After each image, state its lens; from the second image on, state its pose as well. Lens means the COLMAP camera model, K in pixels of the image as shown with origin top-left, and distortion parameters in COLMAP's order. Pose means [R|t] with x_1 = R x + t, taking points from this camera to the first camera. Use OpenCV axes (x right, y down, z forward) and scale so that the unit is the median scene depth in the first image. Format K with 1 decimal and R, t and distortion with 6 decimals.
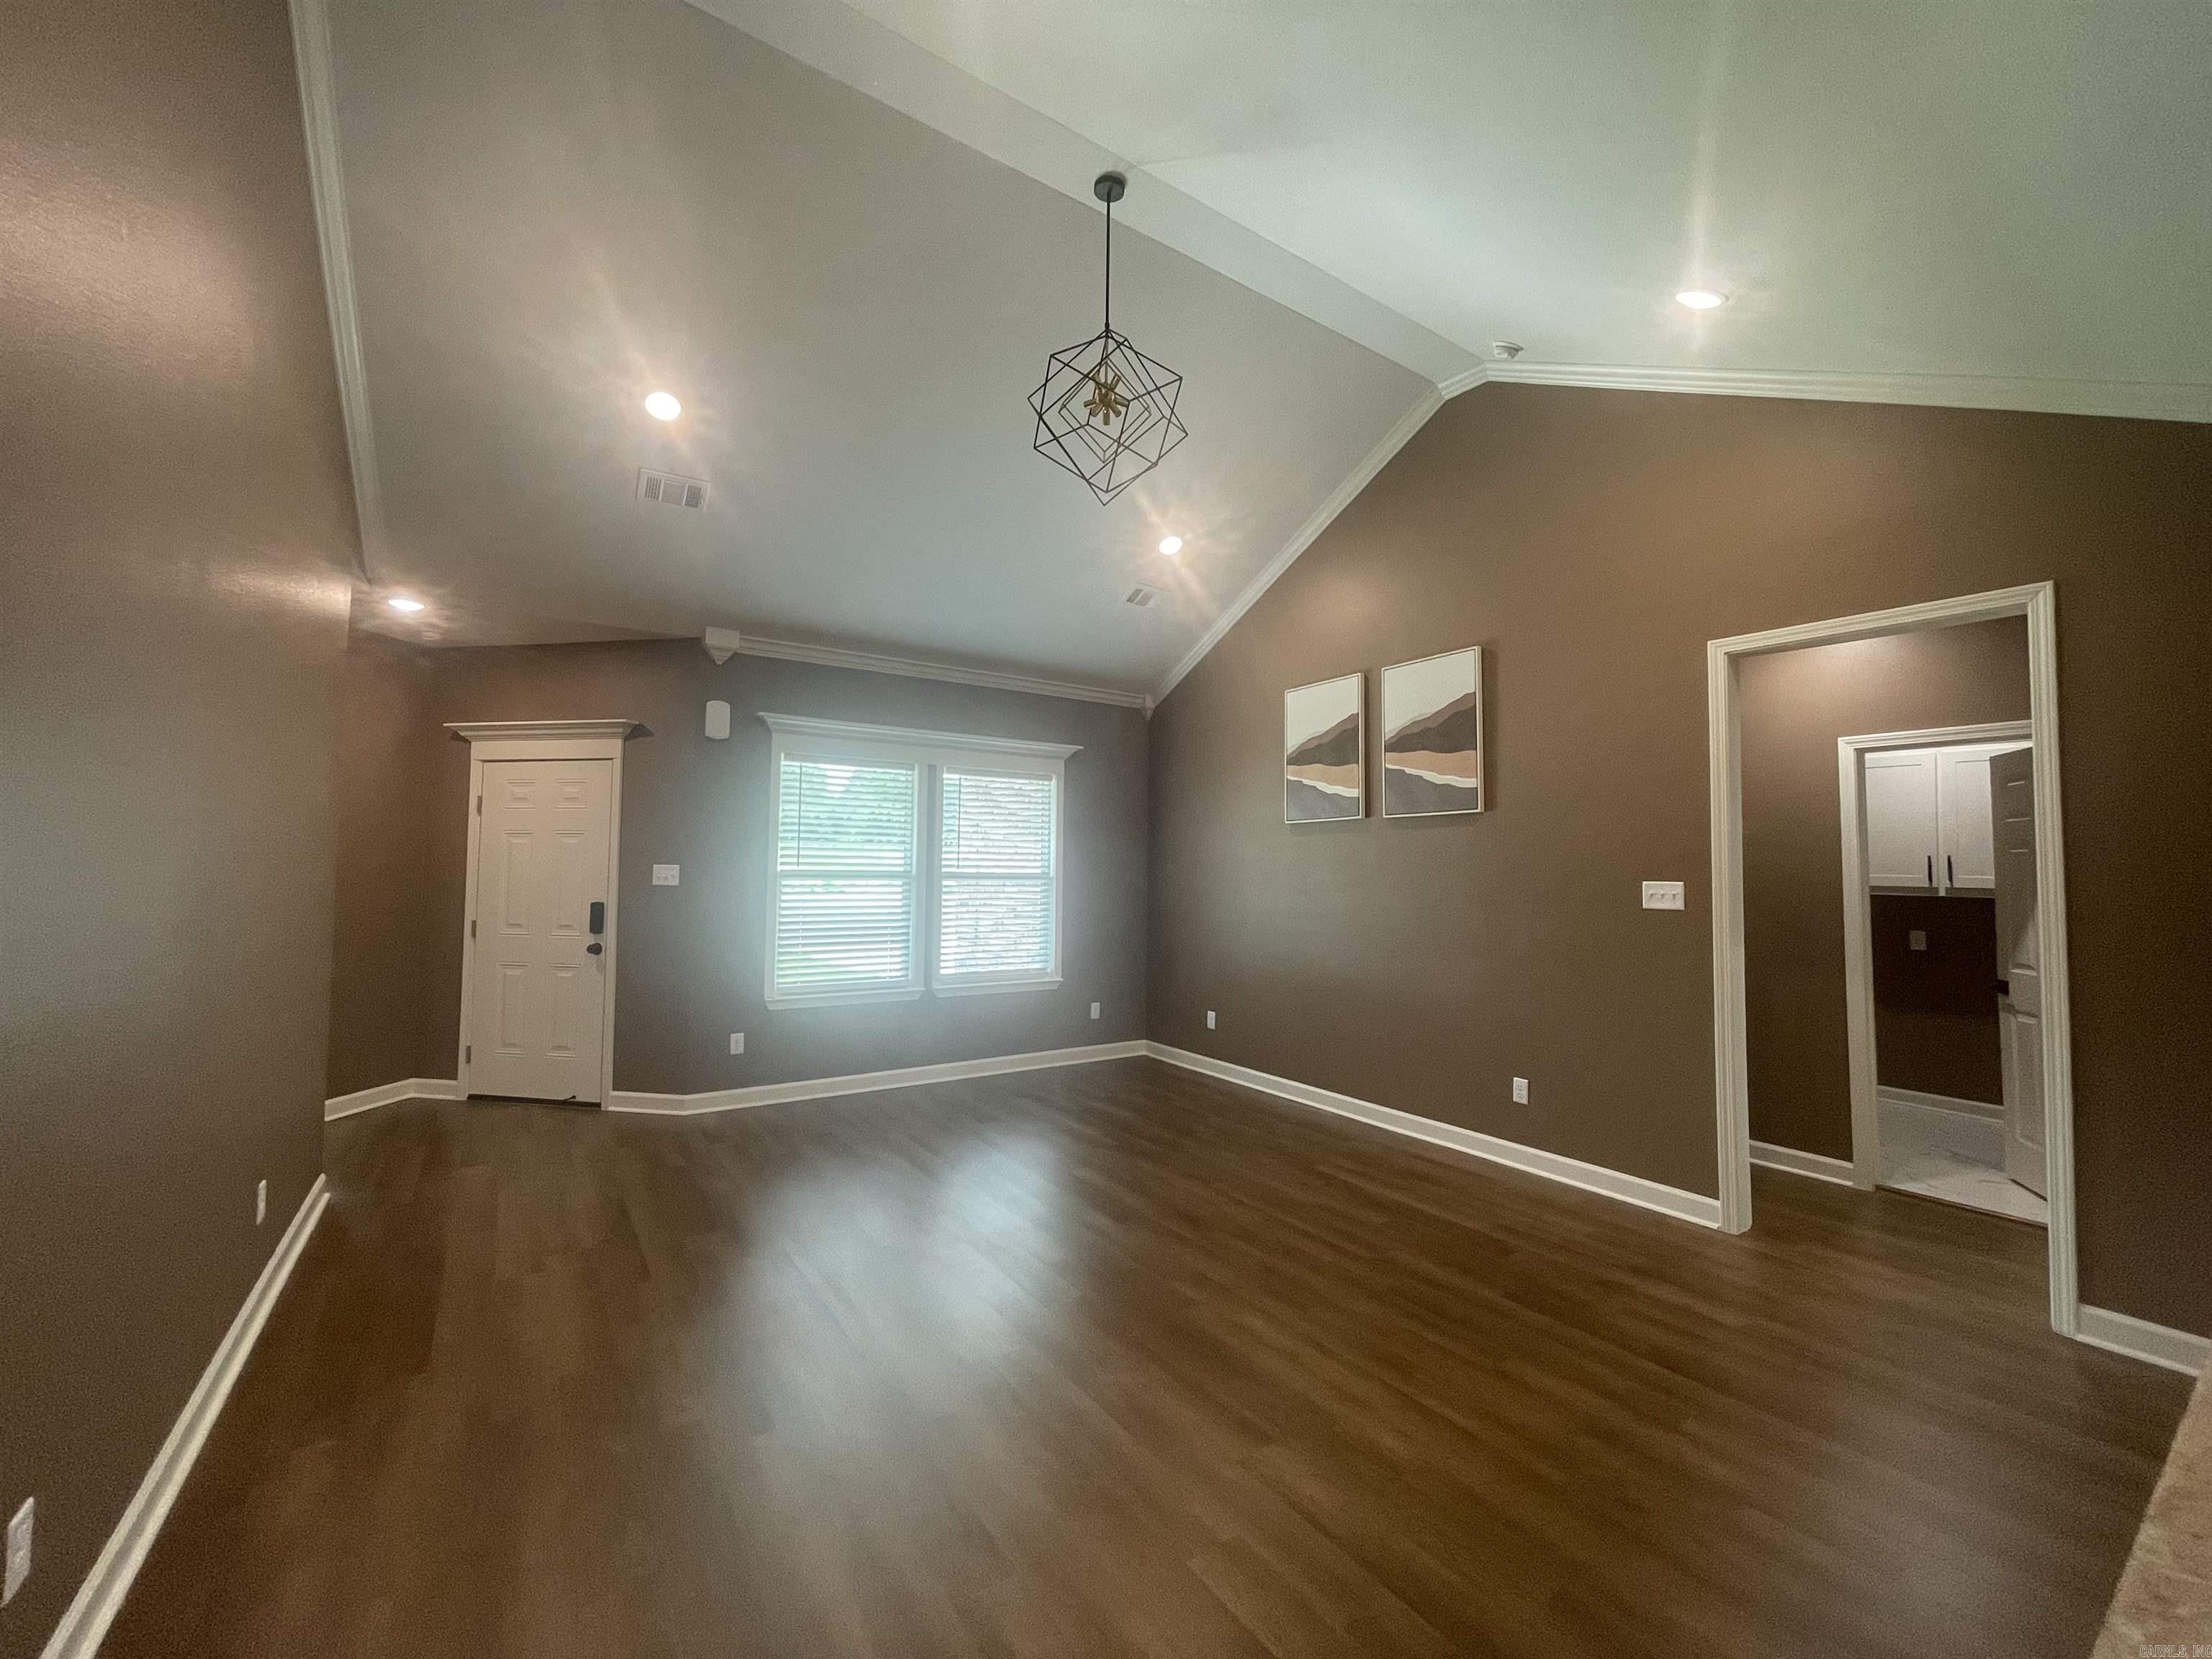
lens RADIAL K [[890.2, 0, 1103.7], [0, 890.2, 831.1], [0, 0, 1]] dist [-0.004256, 0.001468]
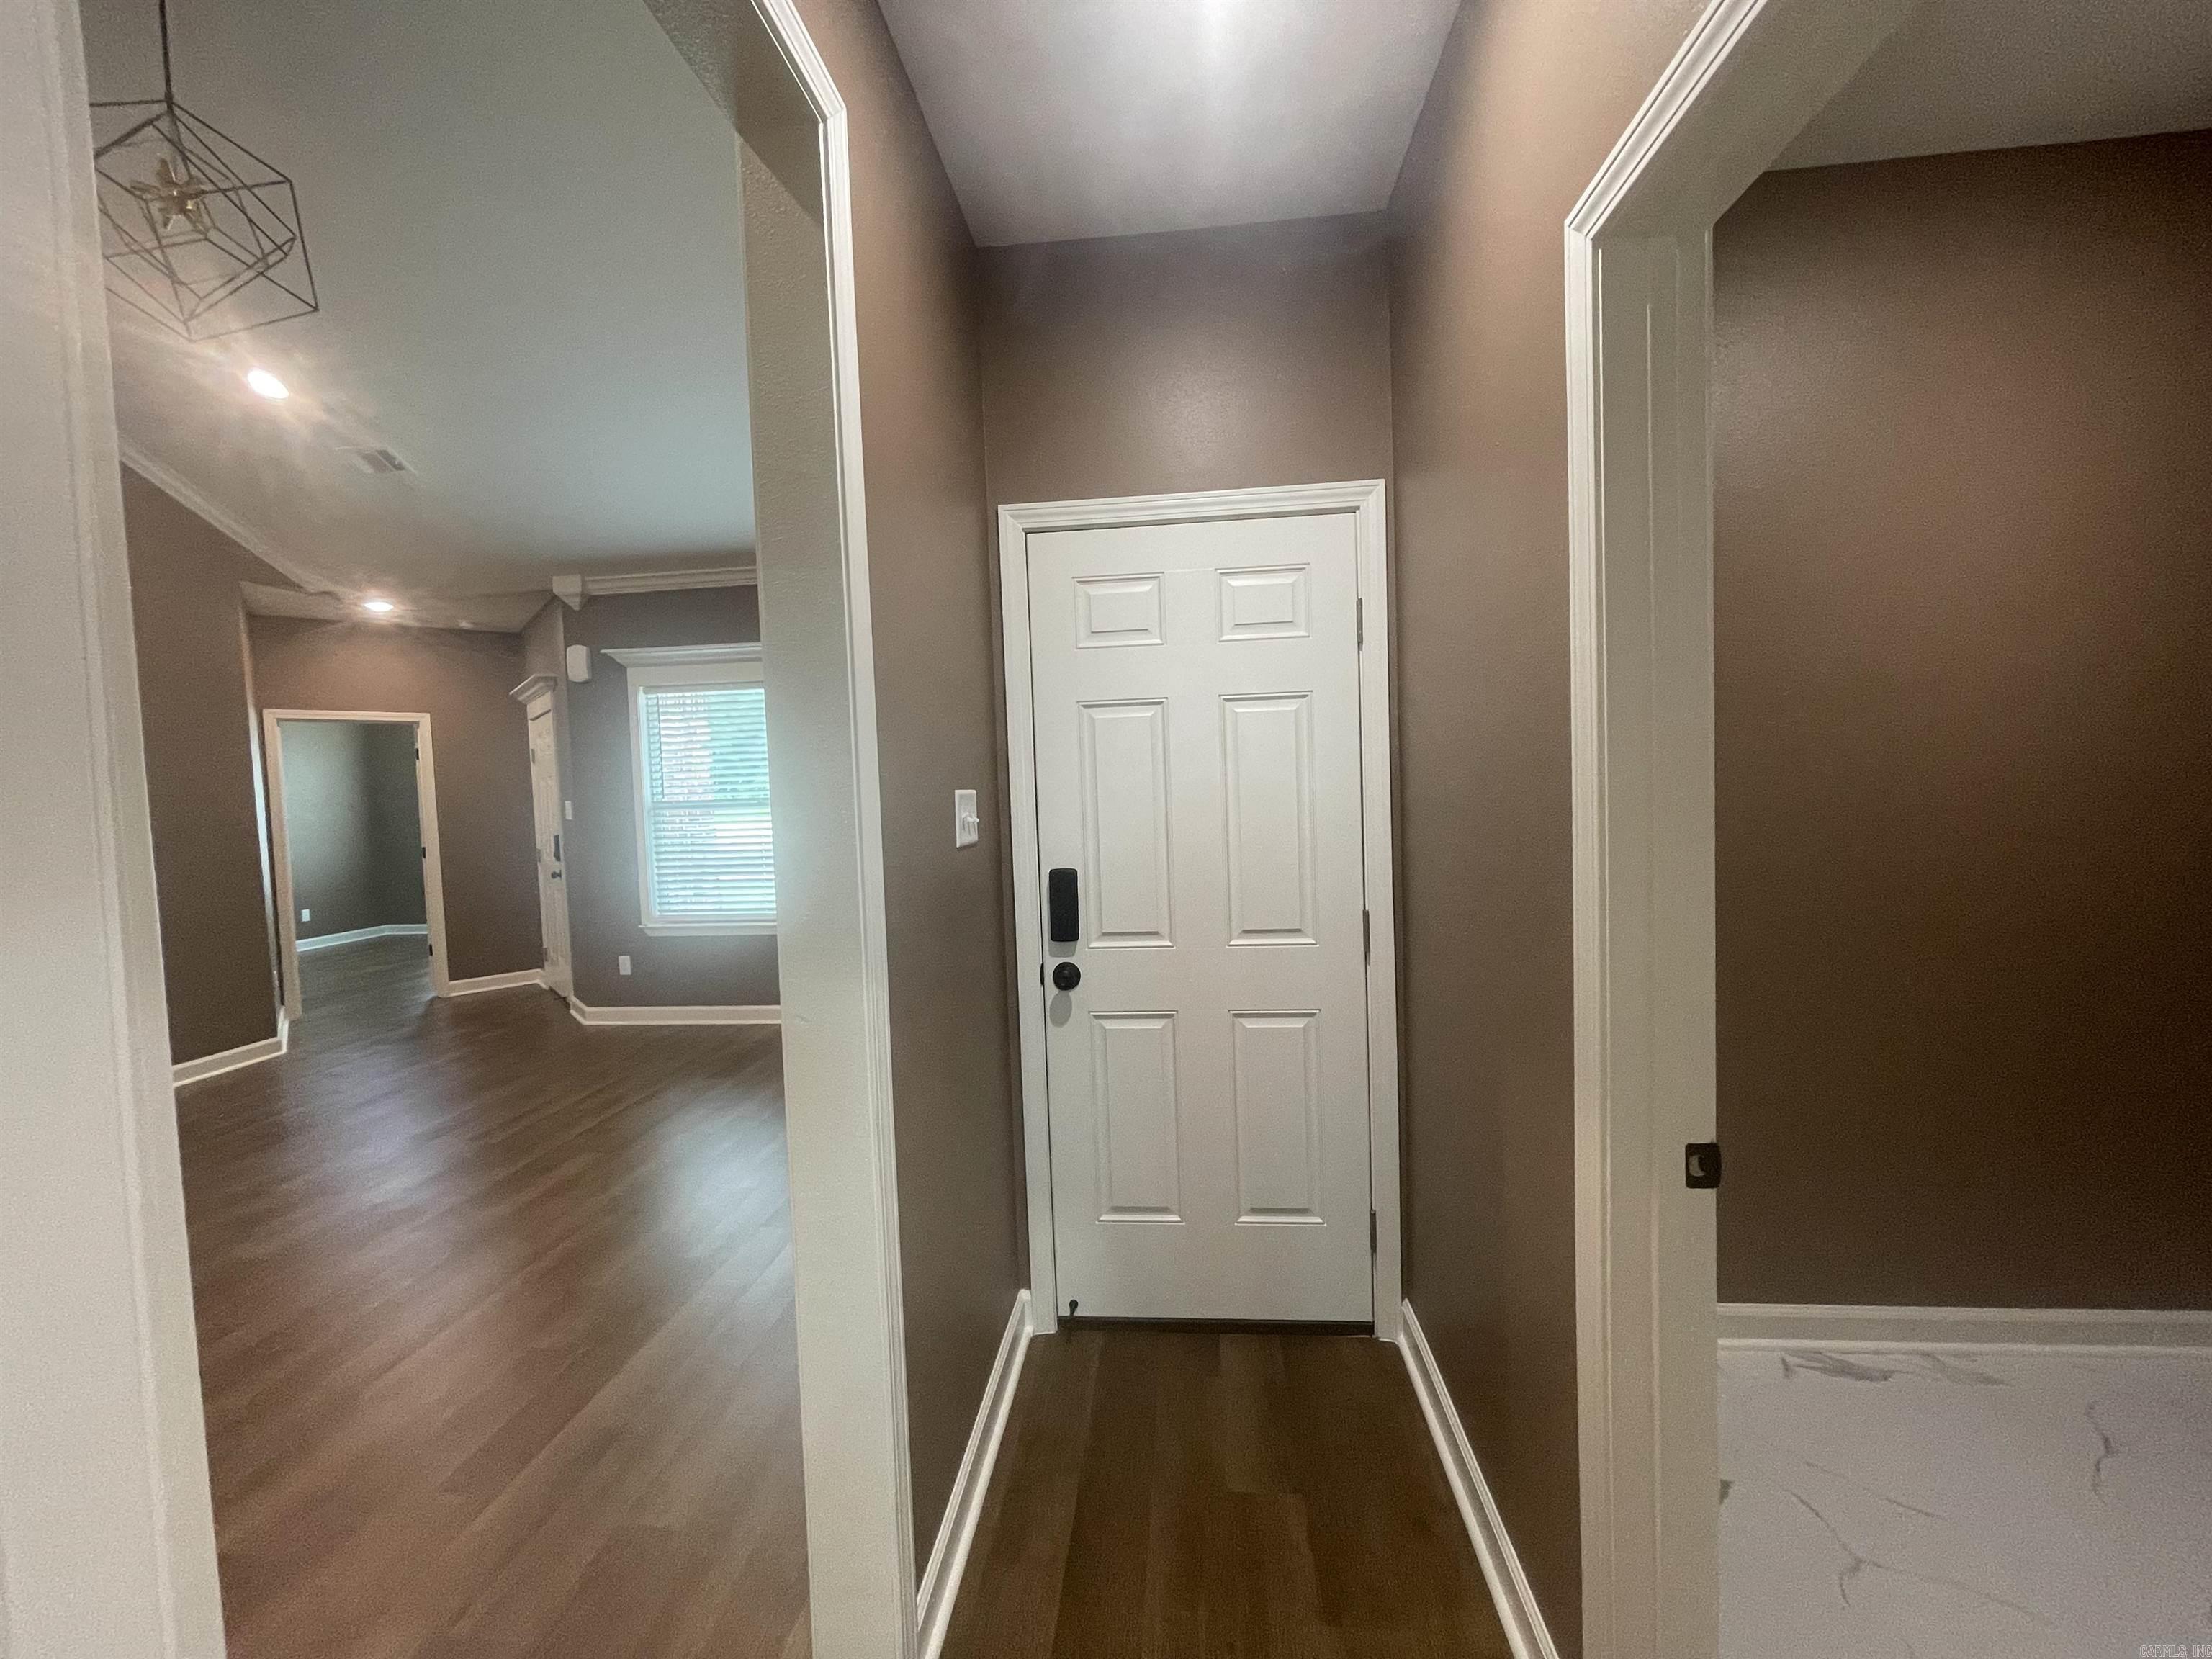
lens RADIAL K [[890.2, 0, 1114.1], [0, 890.2, 826.5], [0, 0, 1]] dist [-0.004256, 0.001468]
pose [[0.780266, -0.008392, -0.625392, 0.720262], [0.068710, 0.995008, 0.072374, 0.036114], [0.621662, -0.099442, 0.776947, 0.554416]]
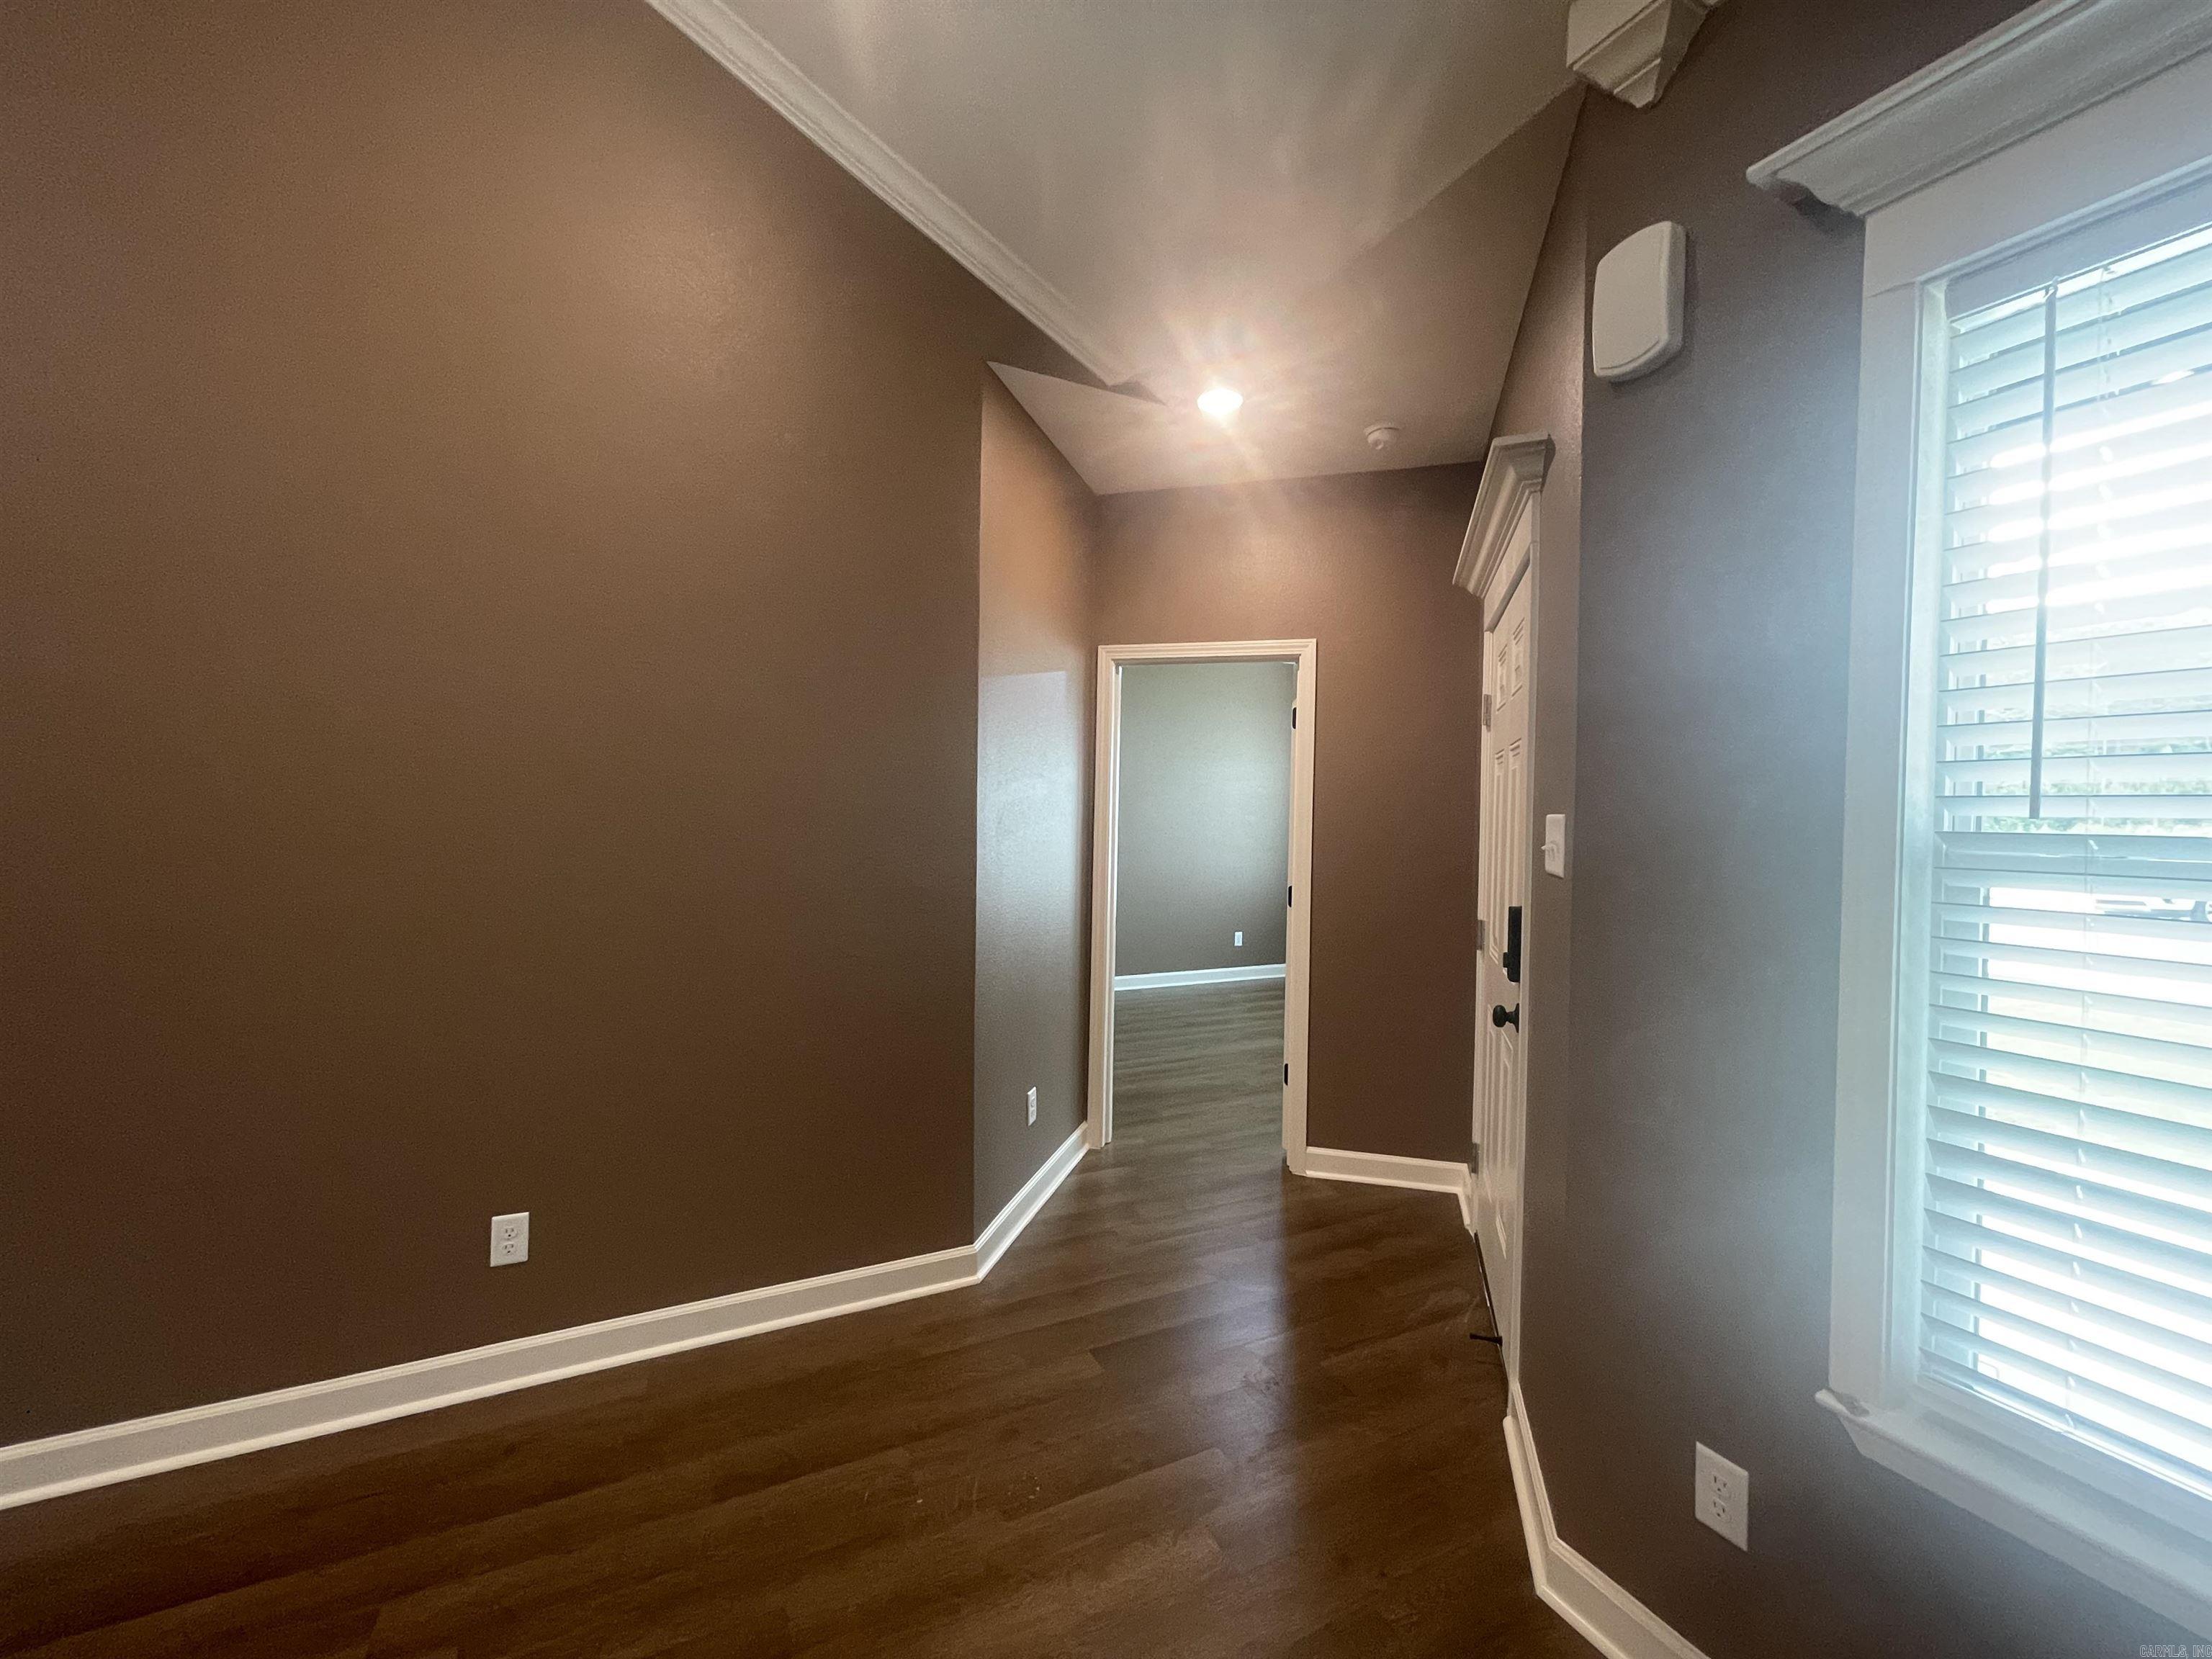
lens RADIAL K [[890.2, 0, 1086.2], [0, 890.2, 828.2], [0, 0, 1]] dist [-0.004256, 0.001468]
pose [[-0.135727, 0.006348, -0.990726, -0.129158], [0.024410, 0.999697, 0.003062, 0.038180], [0.990446, -0.023768, -0.135841, 0.859154]]
